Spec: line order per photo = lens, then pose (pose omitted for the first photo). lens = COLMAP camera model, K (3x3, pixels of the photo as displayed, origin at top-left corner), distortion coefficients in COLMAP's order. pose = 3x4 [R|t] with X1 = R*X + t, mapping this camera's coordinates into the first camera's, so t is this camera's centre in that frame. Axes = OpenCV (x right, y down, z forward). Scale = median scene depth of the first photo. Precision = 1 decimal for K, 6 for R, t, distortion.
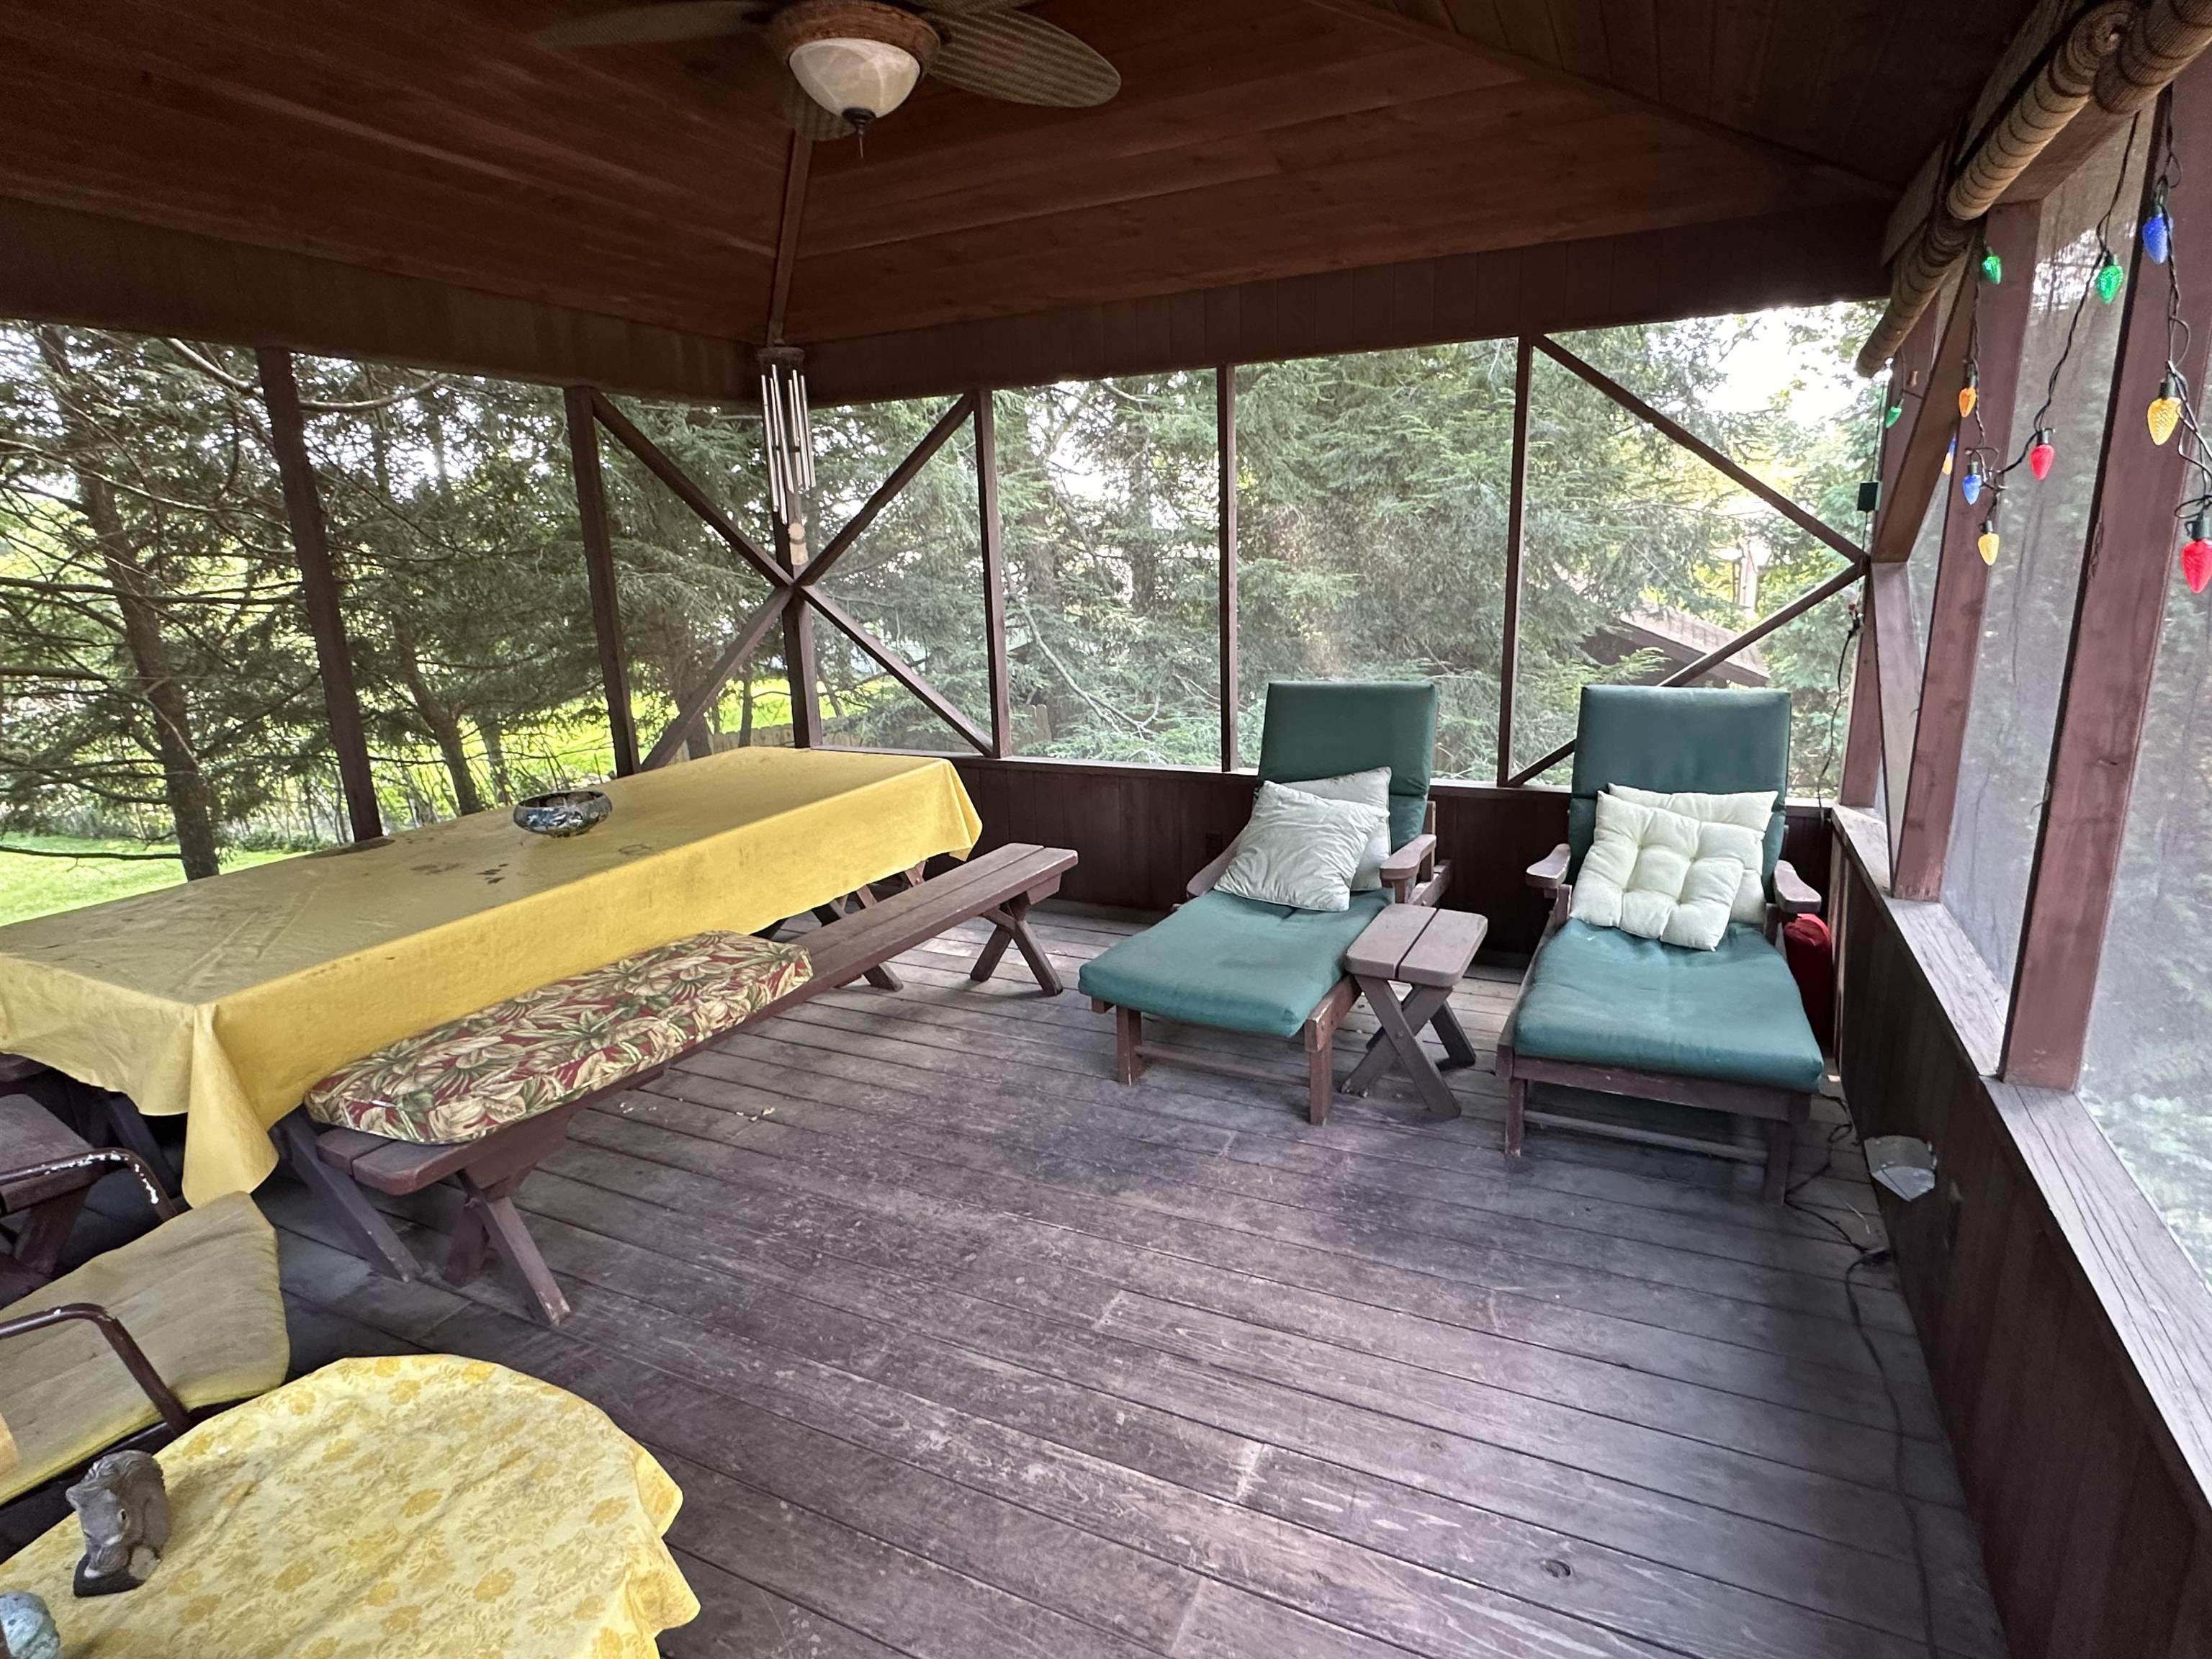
lens RADIAL K [[1157.7, 0, 1106.0], [0, 1157.7, 829.5], [0, 0, 1]] dist [-0.000101, 0.000044]
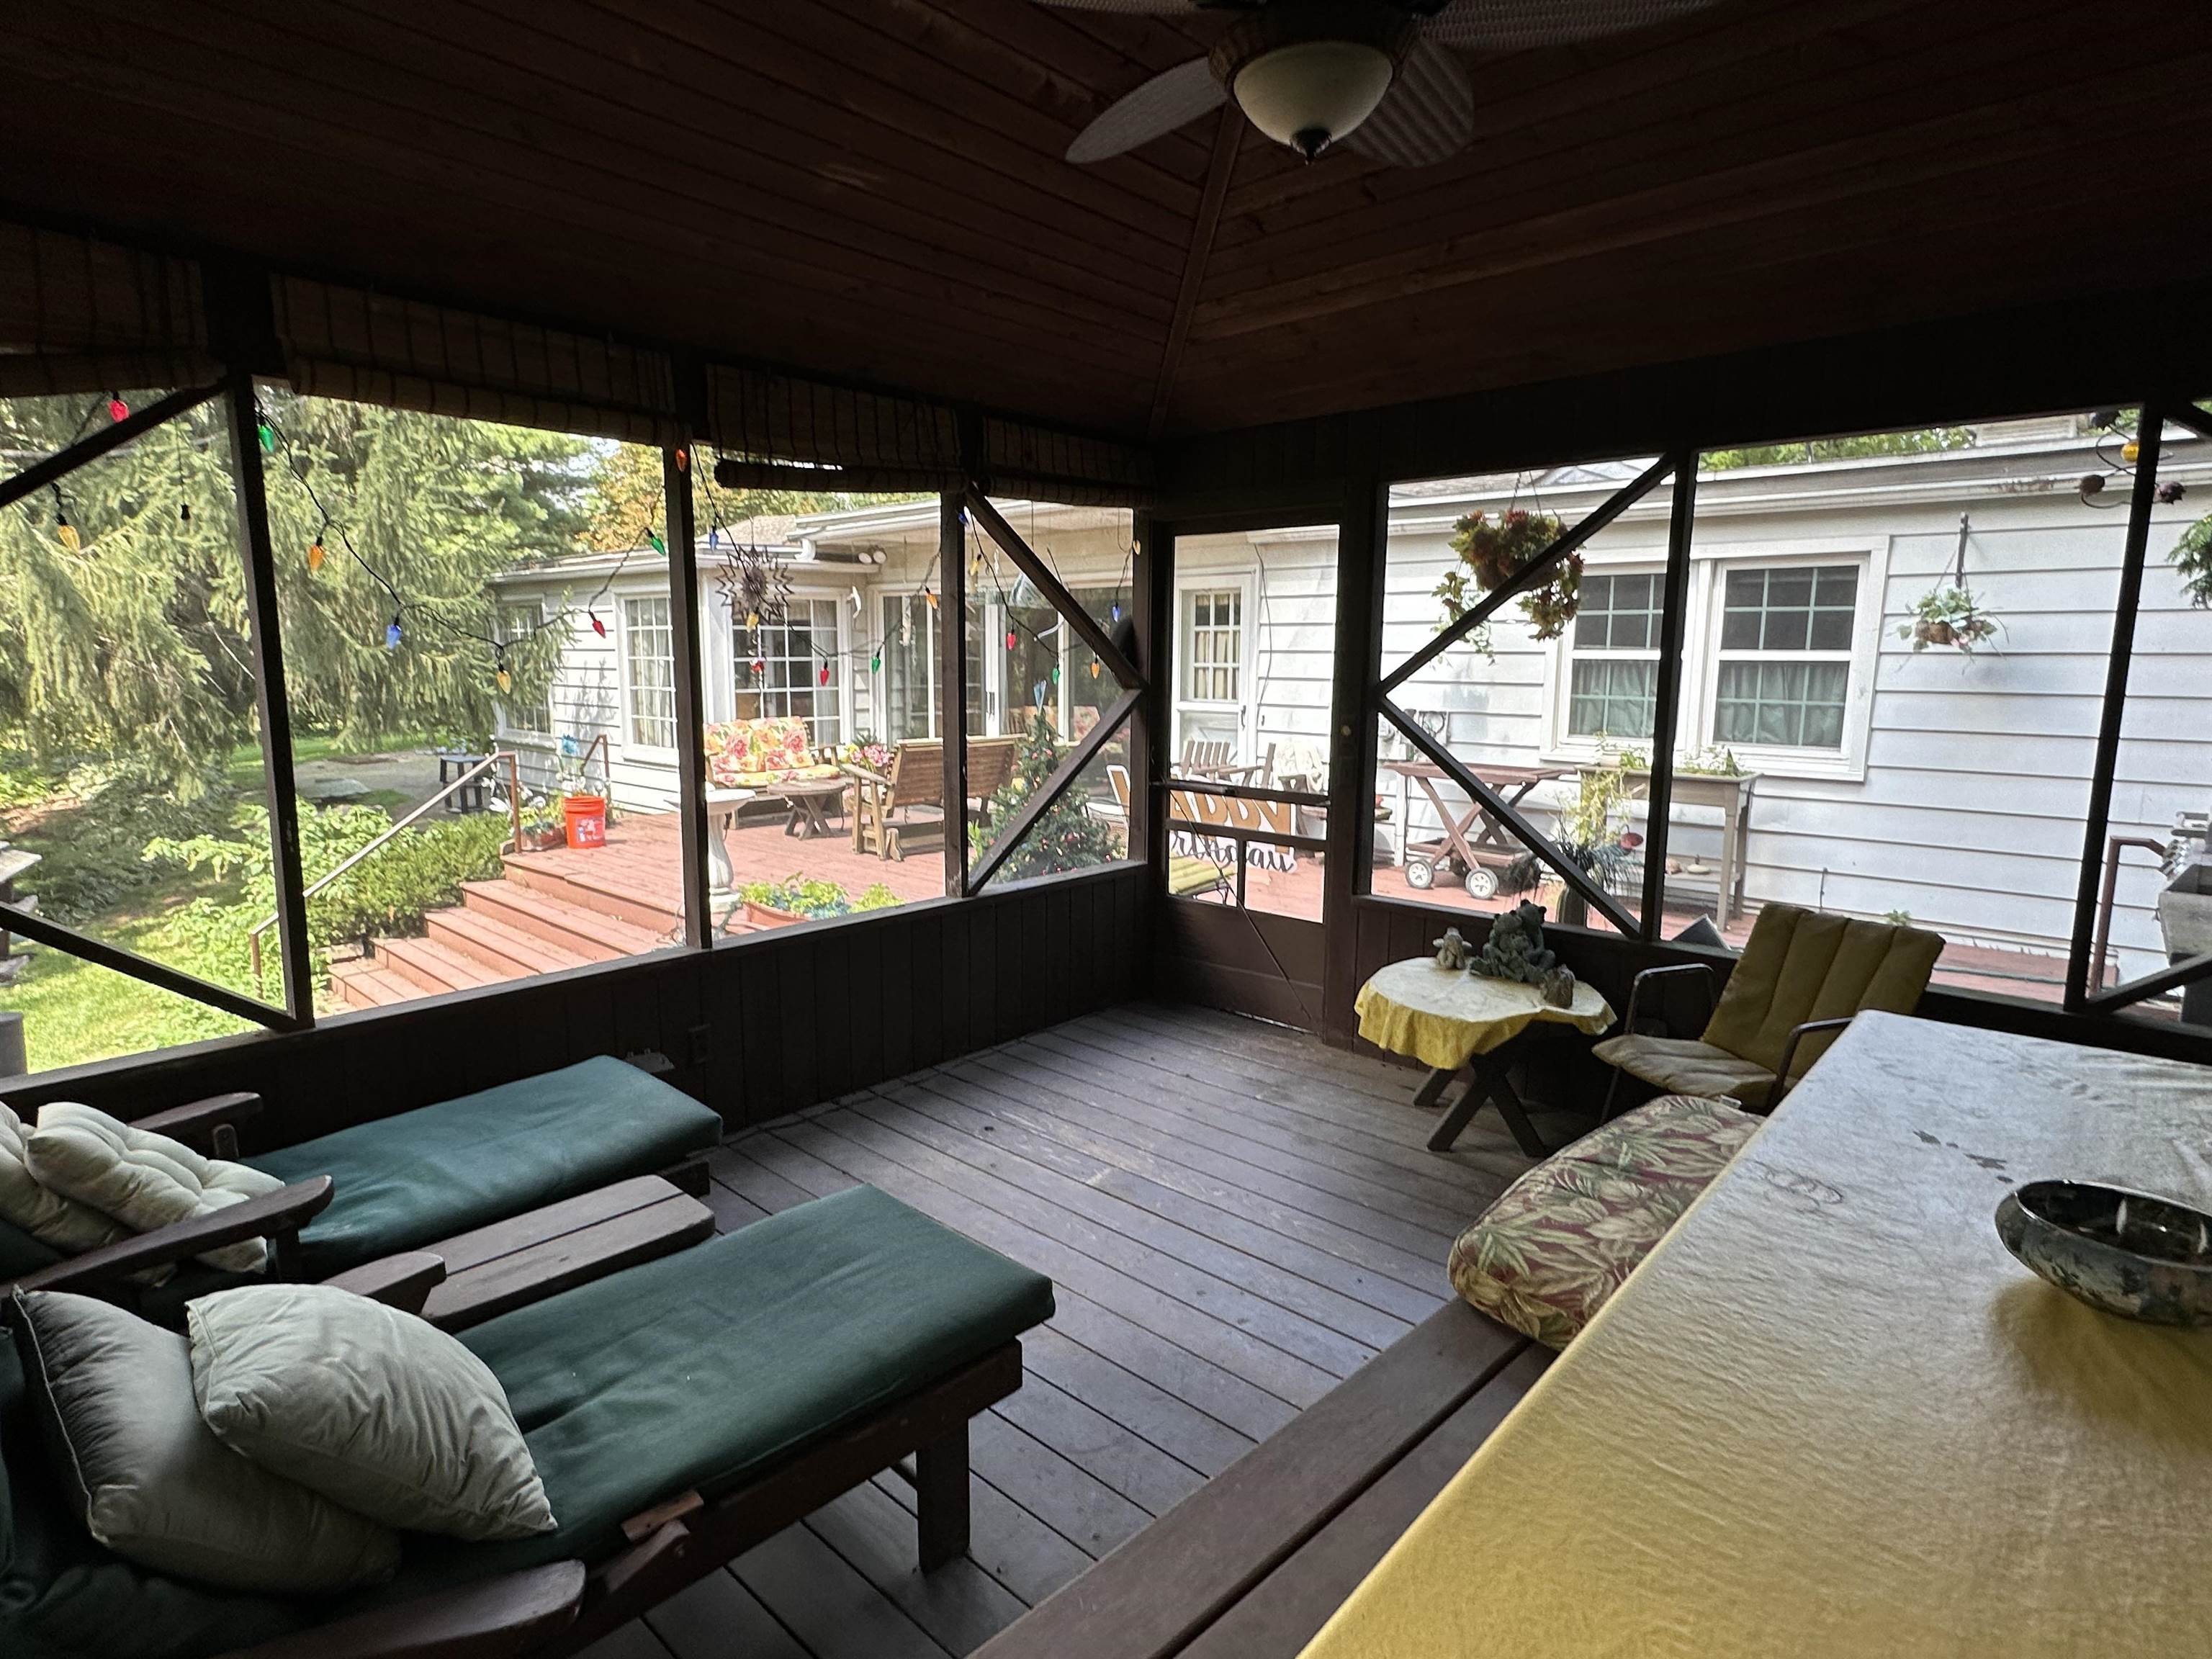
lens RADIAL K [[1157.7, 0, 1106.0], [0, 1157.7, 829.5], [0, 0, 1]] dist [-0.000101, 0.000044]
pose [[-0.958456, -0.013377, 0.284928, -0.287513], [0.095531, 0.926159, 0.364833, -0.436650], [-0.268769, 0.376895, -0.886405, 1.780025]]
